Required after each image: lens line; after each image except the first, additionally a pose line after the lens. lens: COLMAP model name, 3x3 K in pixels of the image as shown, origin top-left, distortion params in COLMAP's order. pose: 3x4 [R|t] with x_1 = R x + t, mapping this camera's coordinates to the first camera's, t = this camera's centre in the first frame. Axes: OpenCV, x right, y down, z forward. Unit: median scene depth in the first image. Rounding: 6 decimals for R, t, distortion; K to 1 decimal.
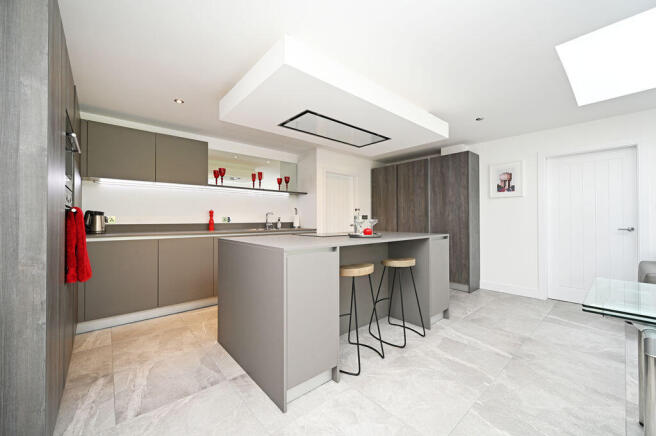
lens RADIAL K [[253.4, 0, 330.4], [0, 253.4, 217.3], [0, 0, 1]] dist [-0.002135, -0.000060]
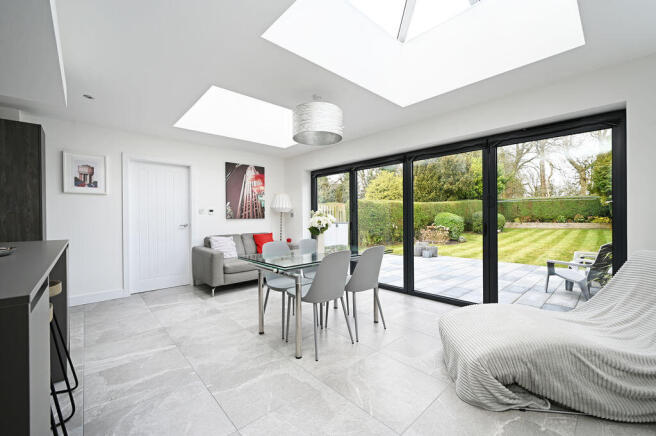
lens RADIAL K [[262.7, 0, 324.4], [0, 262.7, 218.0], [0, 0, 1]] dist [-0.008202, -0.000469]
pose [[-0.019083, -0.008076, 0.999785, -0.285732], [-0.006719, 0.999946, 0.007949, -0.009925], [-0.999795, -0.006566, -0.019137, 0.260757]]
